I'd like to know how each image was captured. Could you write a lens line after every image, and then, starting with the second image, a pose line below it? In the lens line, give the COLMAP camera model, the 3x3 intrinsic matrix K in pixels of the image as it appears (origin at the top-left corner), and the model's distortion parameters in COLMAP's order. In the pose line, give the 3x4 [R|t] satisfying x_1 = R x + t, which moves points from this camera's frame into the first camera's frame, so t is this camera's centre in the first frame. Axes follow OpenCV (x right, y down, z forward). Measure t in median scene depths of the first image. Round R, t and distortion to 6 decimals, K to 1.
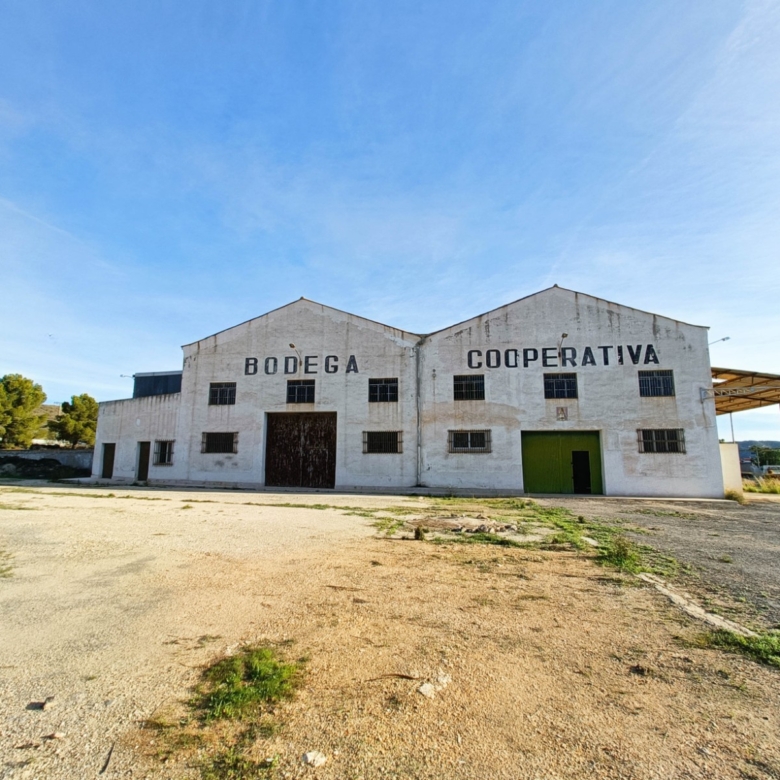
lens RADIAL K [[471.8, 0, 390.0], [0, 471.8, 390.0], [0, 0, 1]] dist [0.008881, 0.002594]
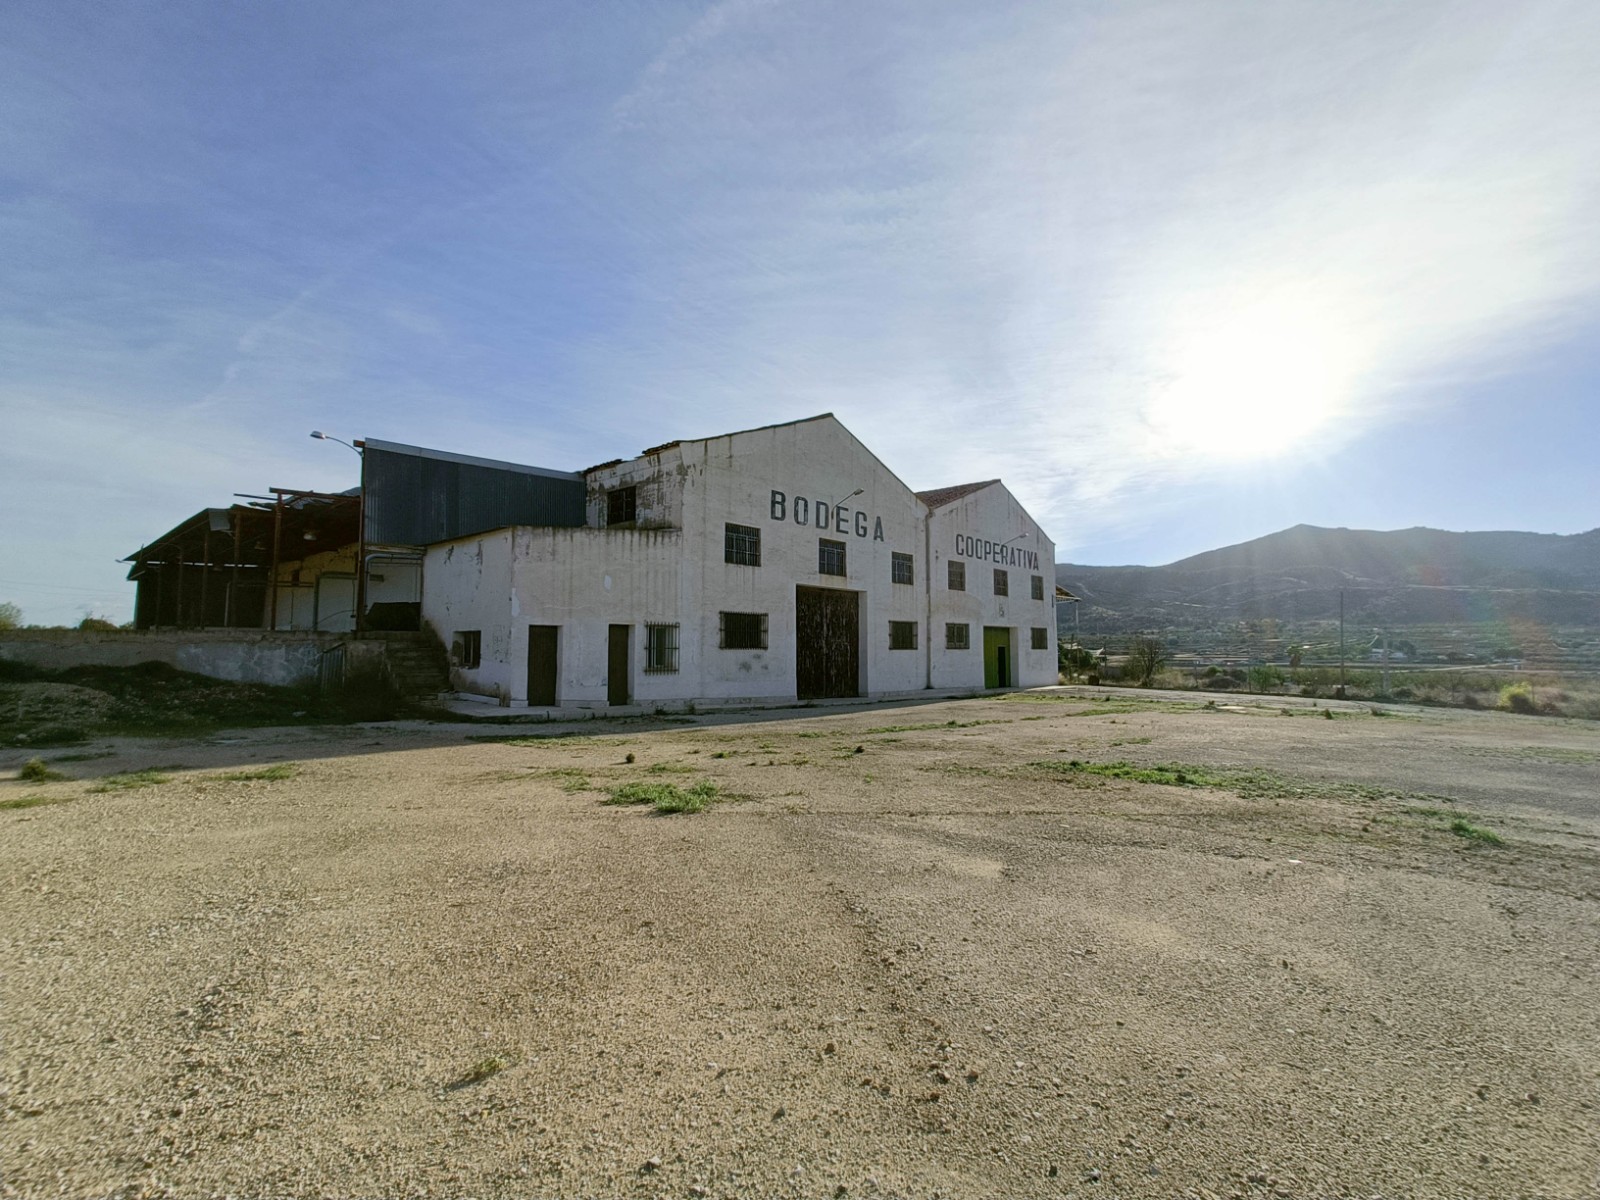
lens RADIAL K [[712.0, 0, 802.5], [0, 712.0, 602.8], [0, 0, 1]] dist [0.001431, 0.000053]
pose [[0.543273, 0.050516, 0.838035, -1.052567], [-0.128743, 0.991395, 0.023699, 0.047913], [-0.829626, -0.120766, 0.545102, 0.472641]]
